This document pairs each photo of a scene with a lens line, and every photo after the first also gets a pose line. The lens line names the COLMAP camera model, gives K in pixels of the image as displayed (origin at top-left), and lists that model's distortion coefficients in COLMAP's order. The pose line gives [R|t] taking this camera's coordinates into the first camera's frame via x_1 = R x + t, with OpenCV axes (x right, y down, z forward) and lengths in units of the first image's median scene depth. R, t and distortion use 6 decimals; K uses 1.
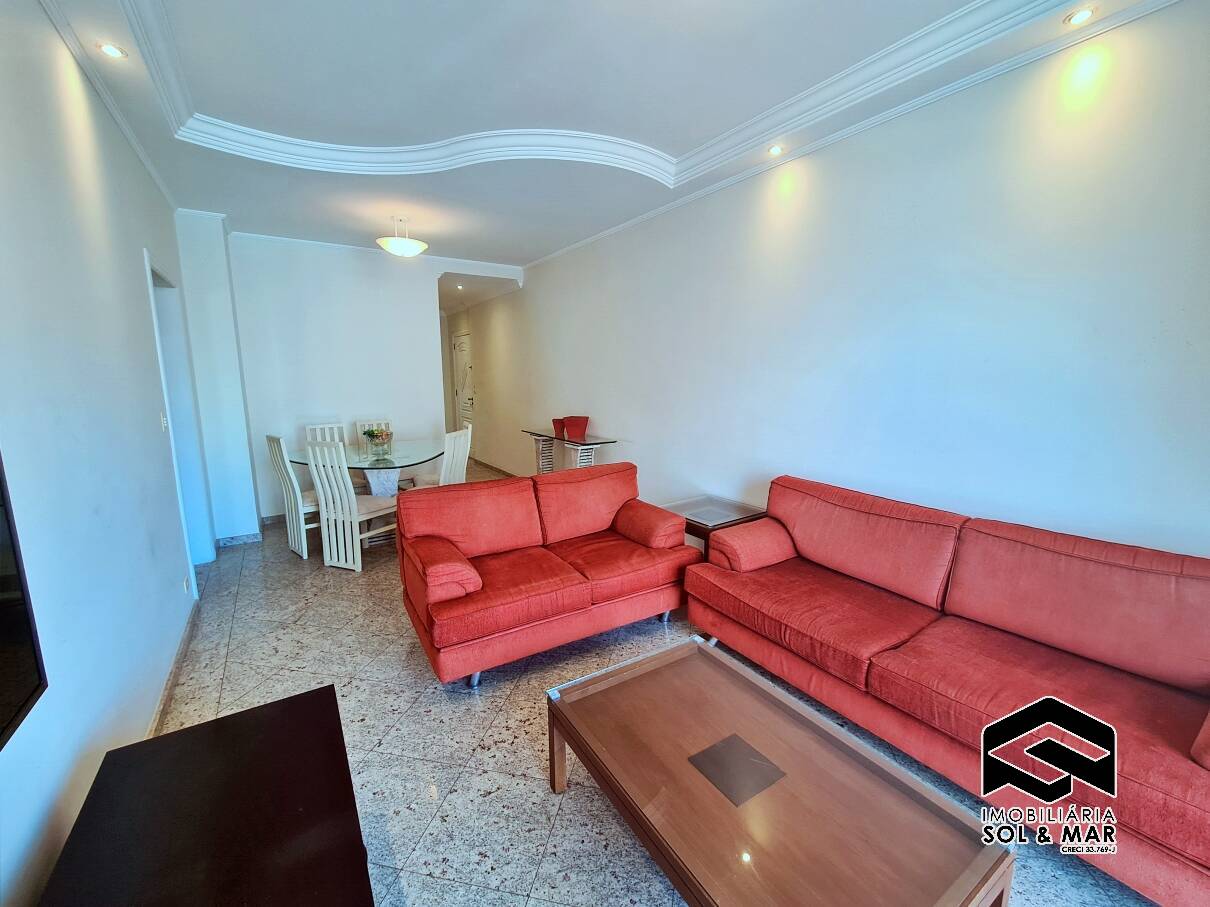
lens RADIAL K [[494.5, 0, 609.6], [0, 494.5, 451.2], [0, 0, 1]] dist [0.000328, 0.000376]
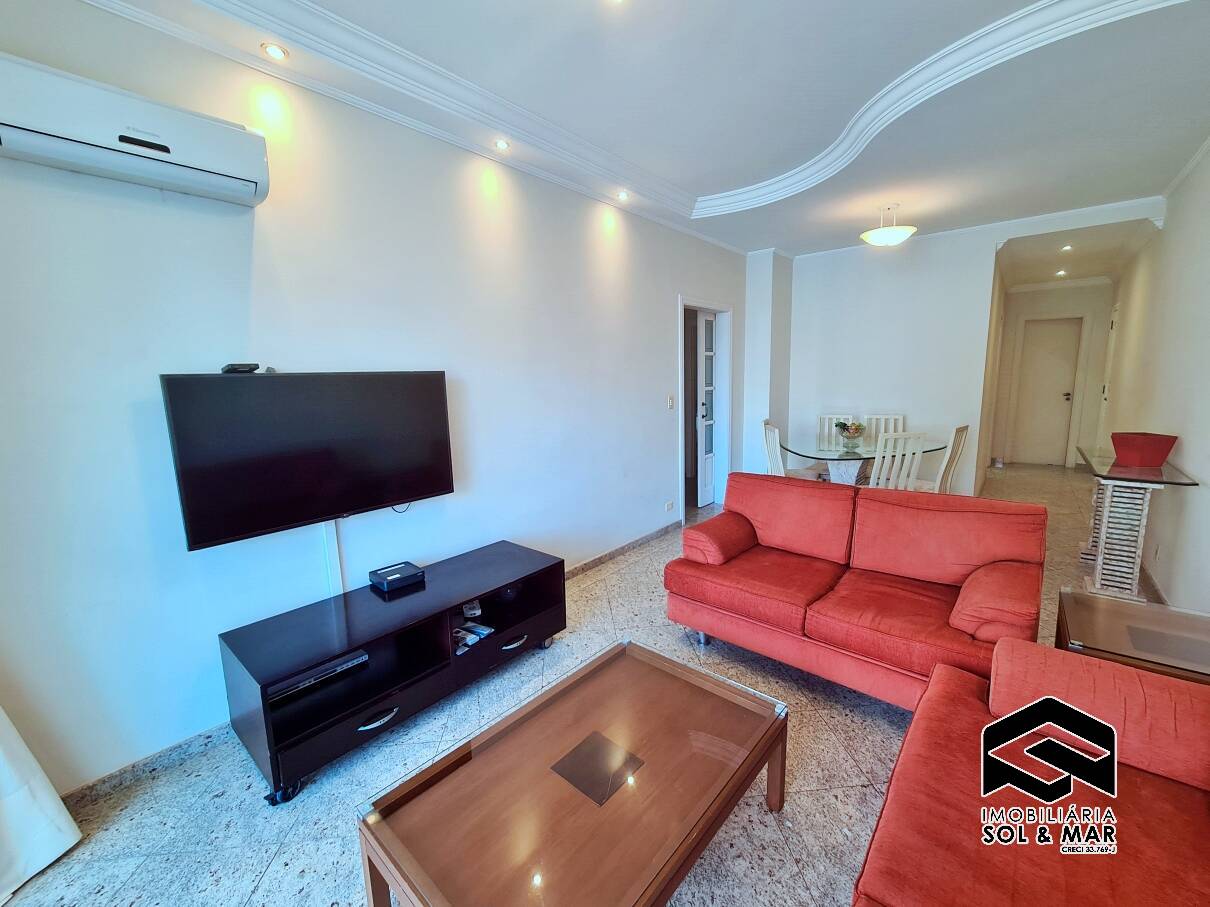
lens RADIAL K [[494.5, 0, 609.6], [0, 494.5, 451.2], [0, 0, 1]] dist [0.000328, 0.000376]
pose [[0.285934, 0.146013, -0.947059, 0.541170], [-0.128120, 0.985274, 0.113223, -0.055210], [0.949646, 0.088963, 0.300431, 0.317891]]
